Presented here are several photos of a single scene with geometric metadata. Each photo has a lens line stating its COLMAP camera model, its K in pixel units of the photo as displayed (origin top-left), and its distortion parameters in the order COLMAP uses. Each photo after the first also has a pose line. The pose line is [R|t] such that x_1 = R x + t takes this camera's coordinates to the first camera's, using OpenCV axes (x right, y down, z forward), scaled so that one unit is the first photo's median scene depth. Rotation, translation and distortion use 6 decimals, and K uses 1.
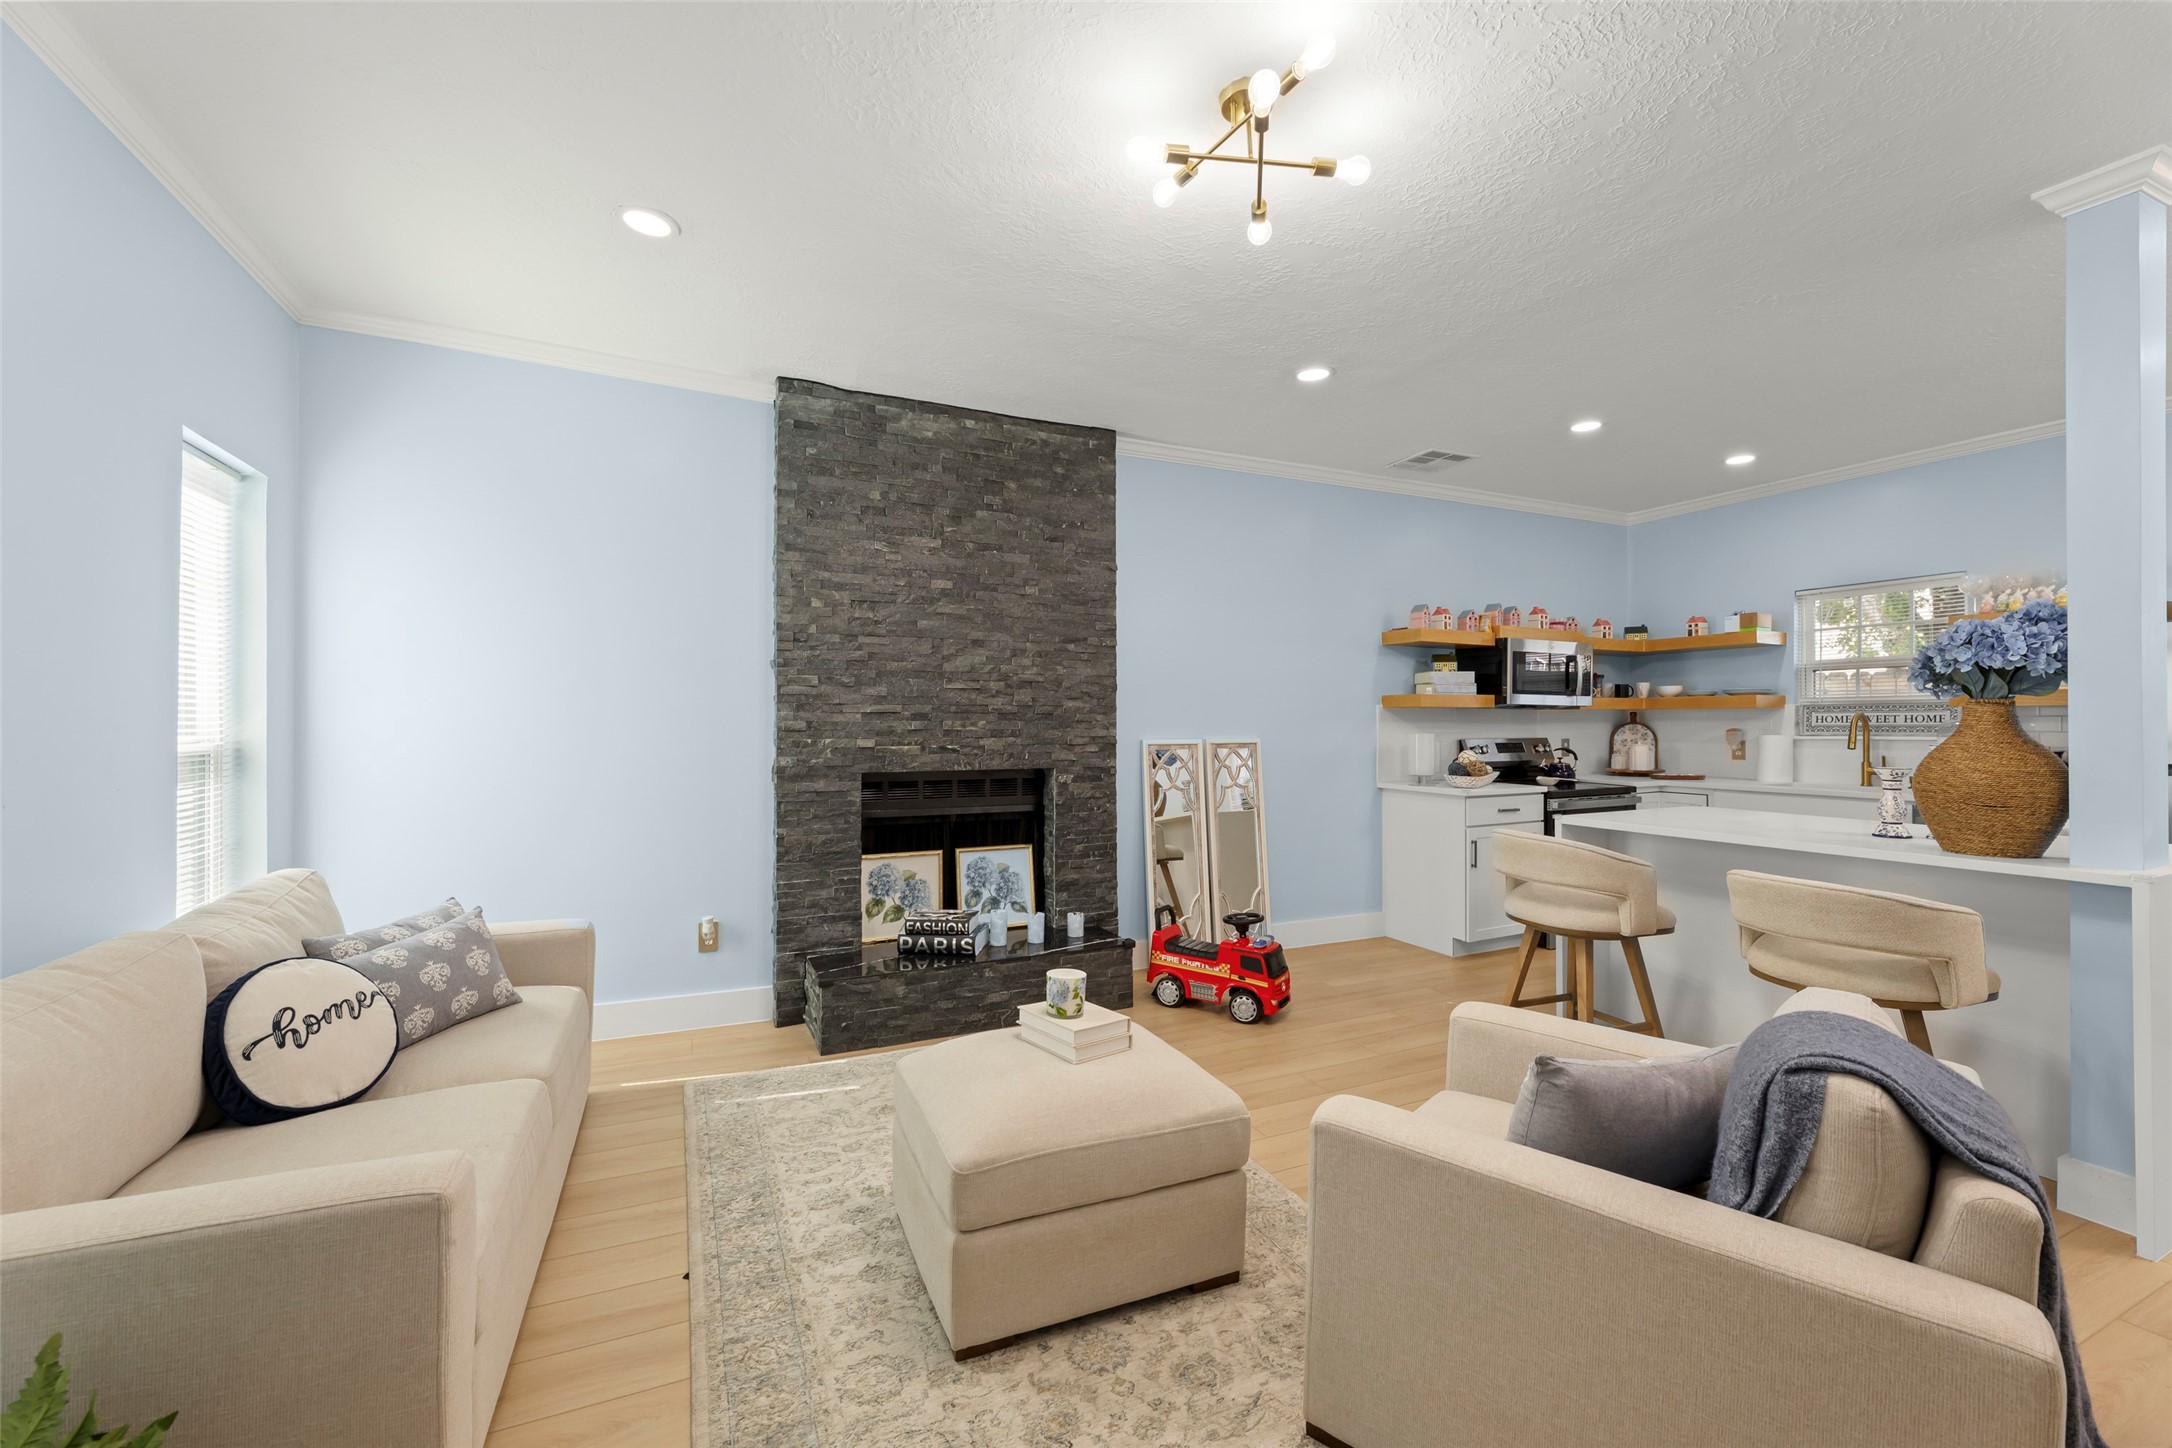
lens RADIAL K [[884.5, 0, 1084.2], [0, 884.5, 721.8], [0, 0, 1]] dist [0.000661, -0.000044]
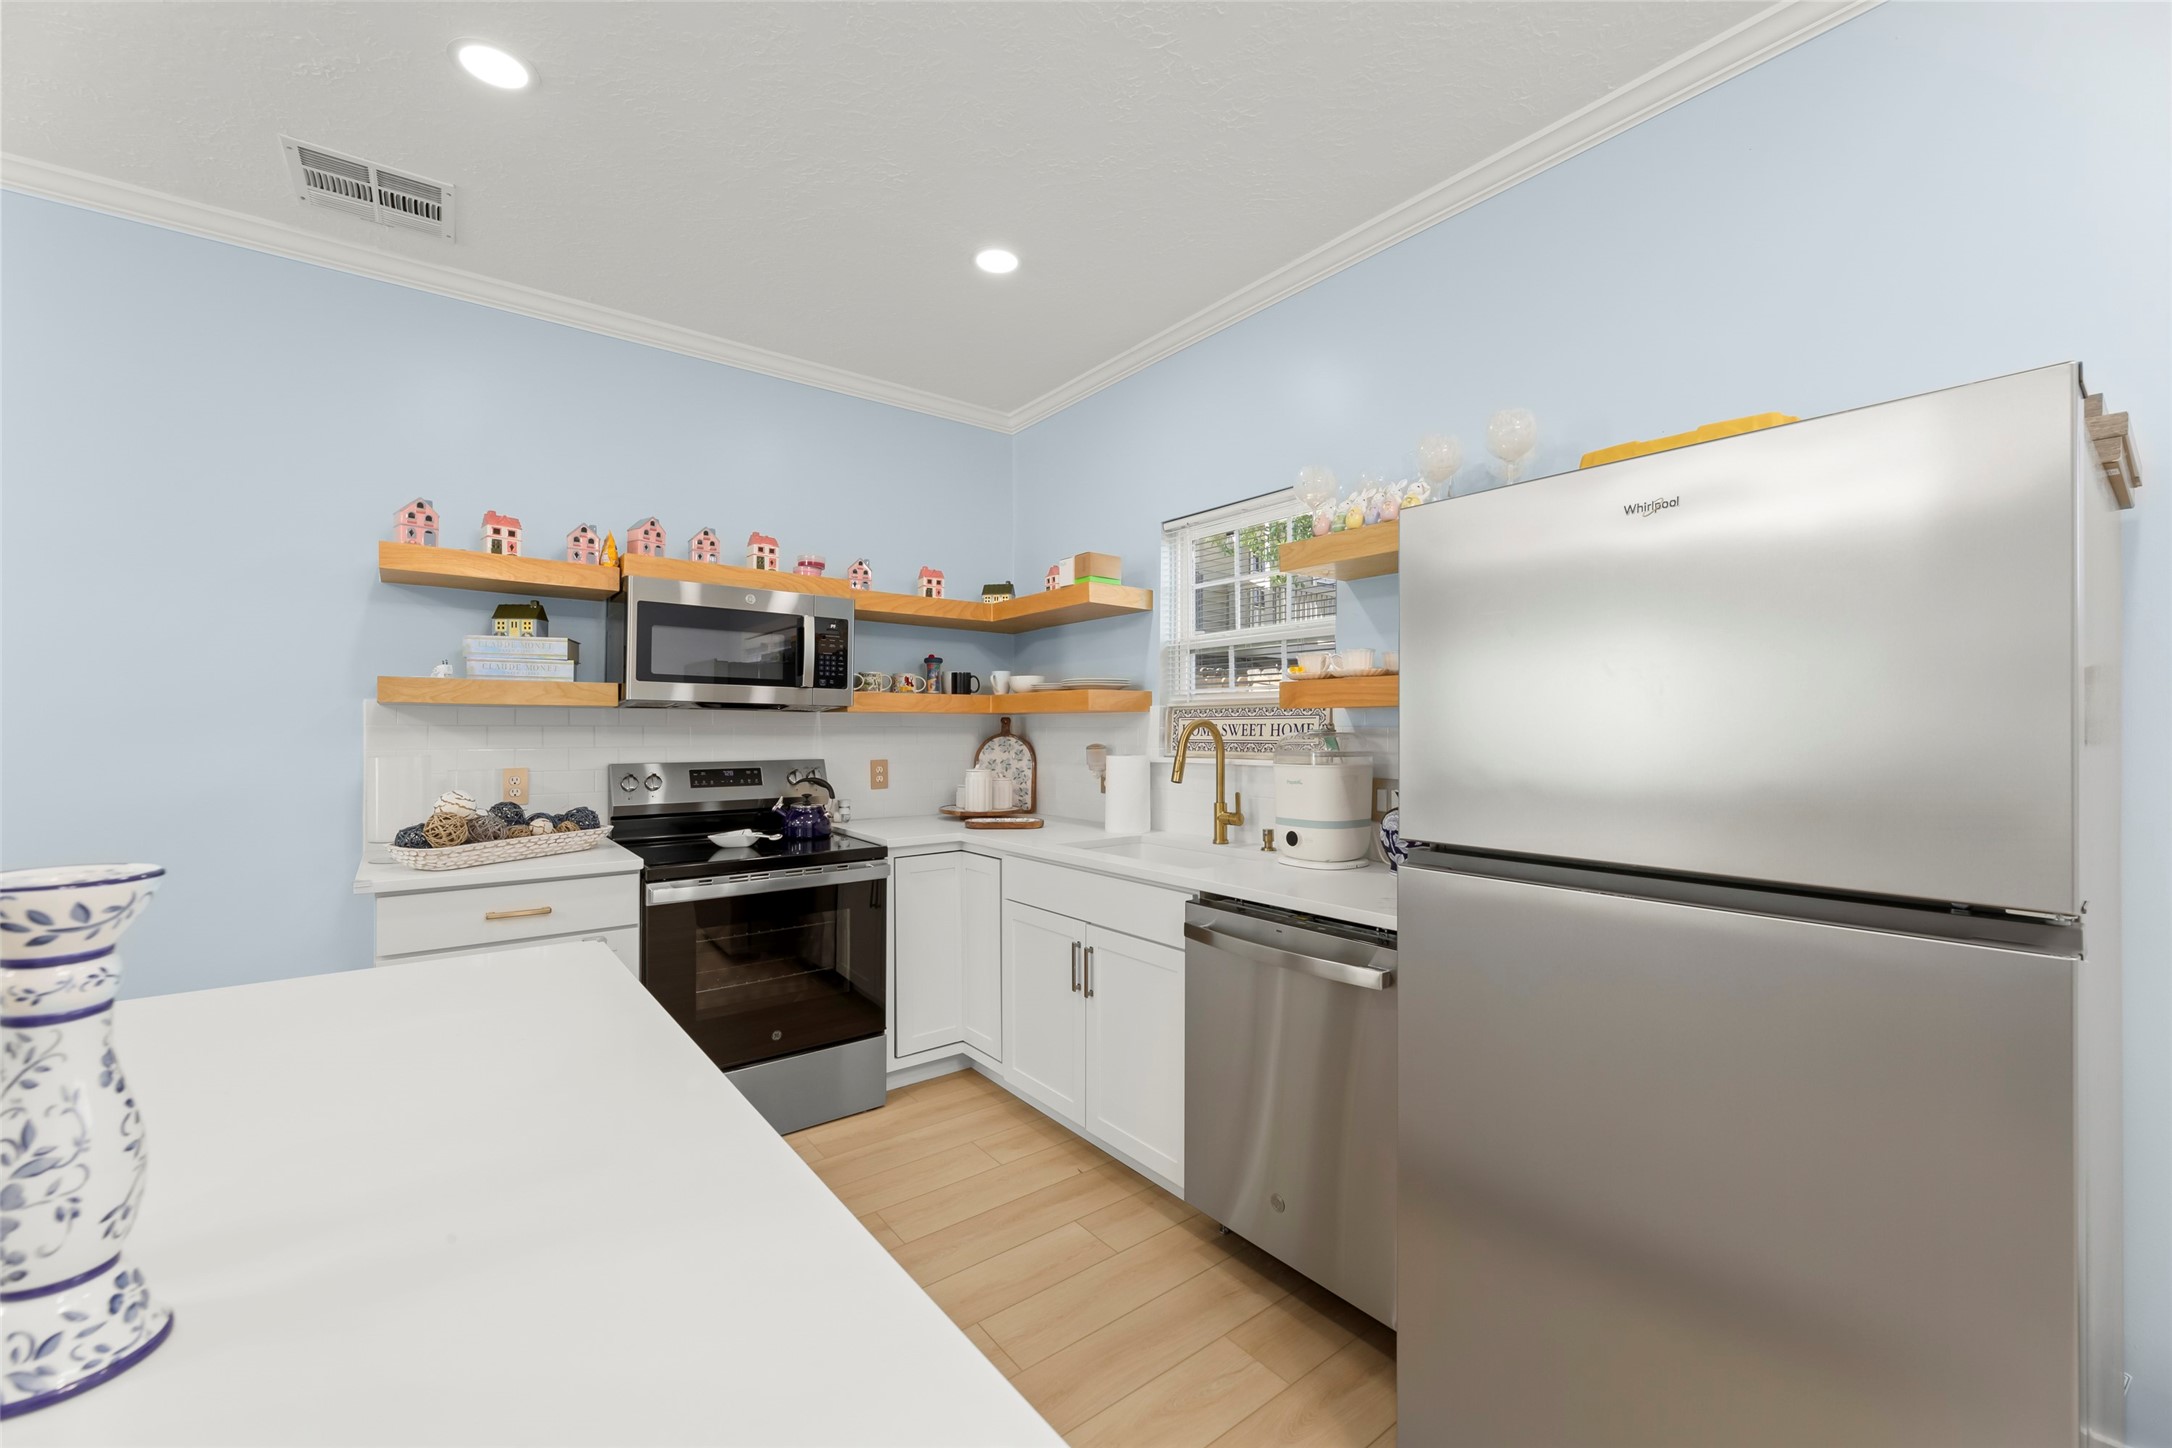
lens RADIAL K [[884.5, 0, 1094.5], [0, 884.5, 727.9], [0, 0, 1]] dist [0.000661, -0.000044]
pose [[0.972583, 0.003329, 0.232532, 0.610859], [-0.003319, 0.999994, -0.000435, -0.003833], [-0.232532, -0.000349, 0.972589, 0.406470]]
